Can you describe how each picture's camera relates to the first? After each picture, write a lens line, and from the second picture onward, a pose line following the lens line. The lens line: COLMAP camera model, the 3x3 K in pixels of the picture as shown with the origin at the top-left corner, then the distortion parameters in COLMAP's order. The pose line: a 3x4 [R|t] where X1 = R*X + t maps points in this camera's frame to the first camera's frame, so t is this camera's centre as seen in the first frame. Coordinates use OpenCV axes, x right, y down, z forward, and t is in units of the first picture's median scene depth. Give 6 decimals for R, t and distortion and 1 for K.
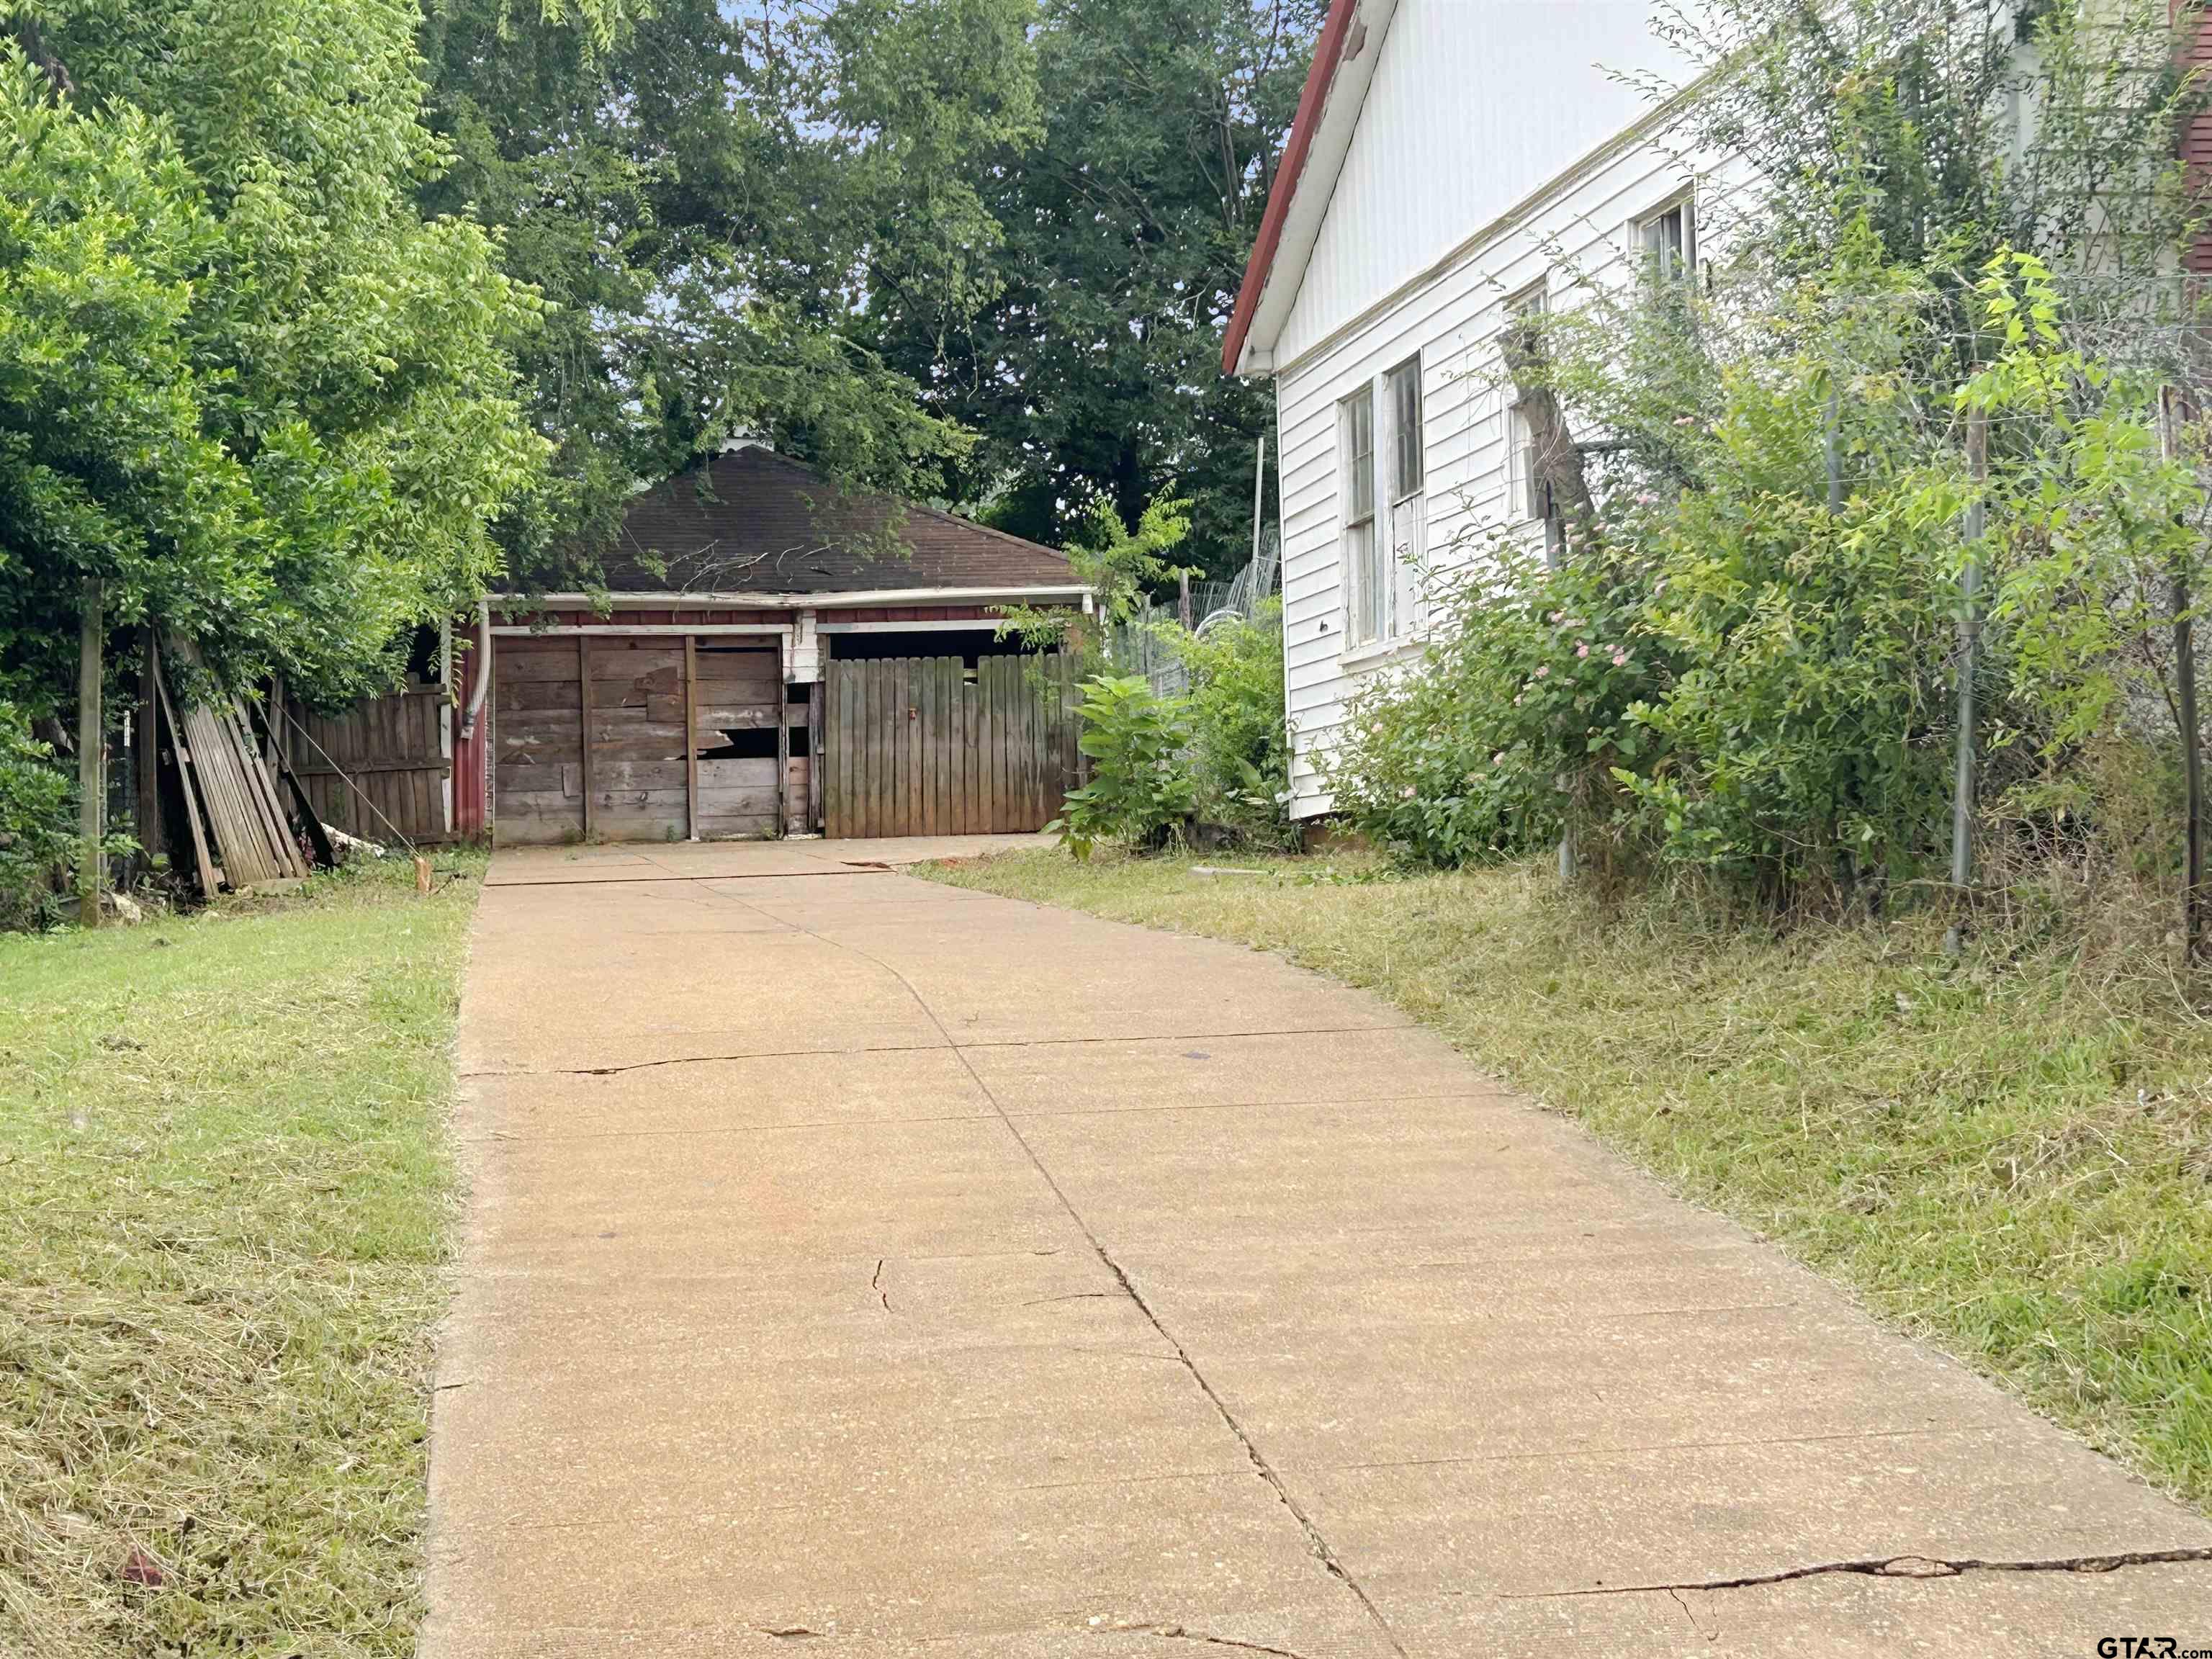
lens RADIAL K [[3597.3, 0, 1106.0], [0, 3597.3, 829.5], [0, 0, 1]] dist [0.252335, 0.002998]
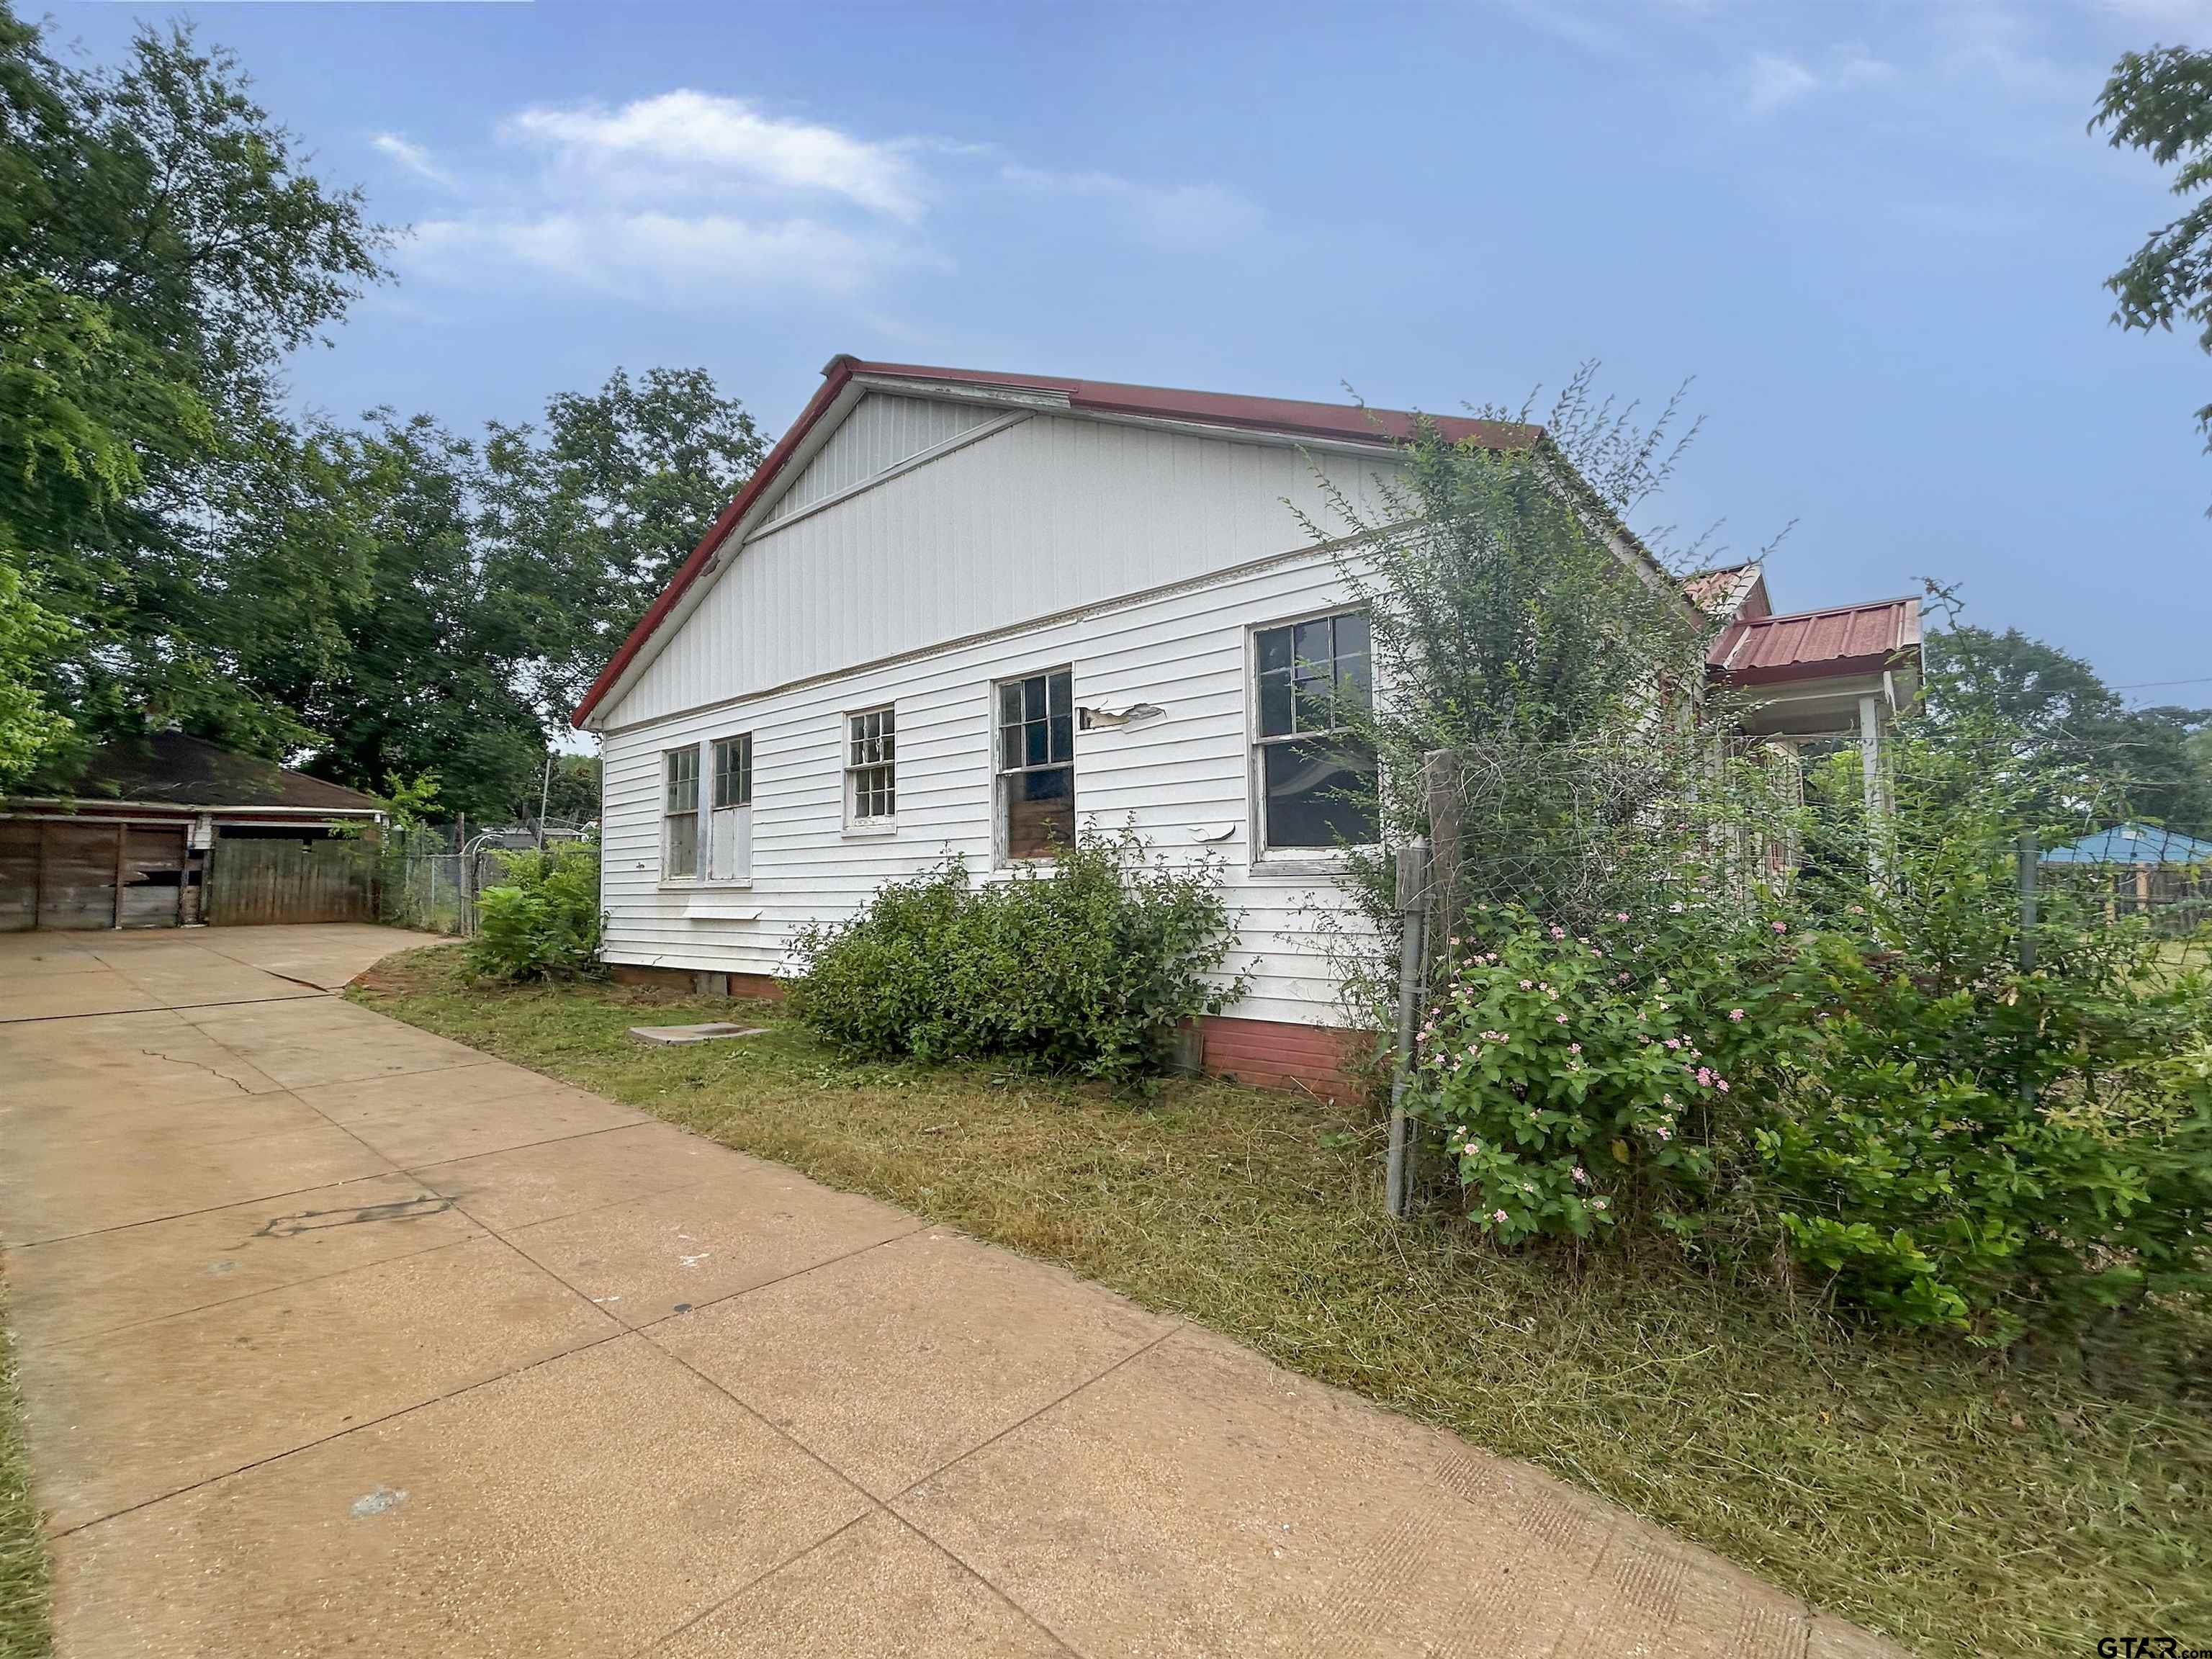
lens RADIAL K [[979.2, 0, 1106.0], [0, 979.2, 829.5], [0, 0, 1]] dist [-0.000908, -0.000718]
pose [[0.761672, 0.051705, 0.645897, -0.052252], [-0.017740, 0.998102, -0.058979, -0.028578], [-0.647720, 0.033465, 0.761143, 0.258679]]
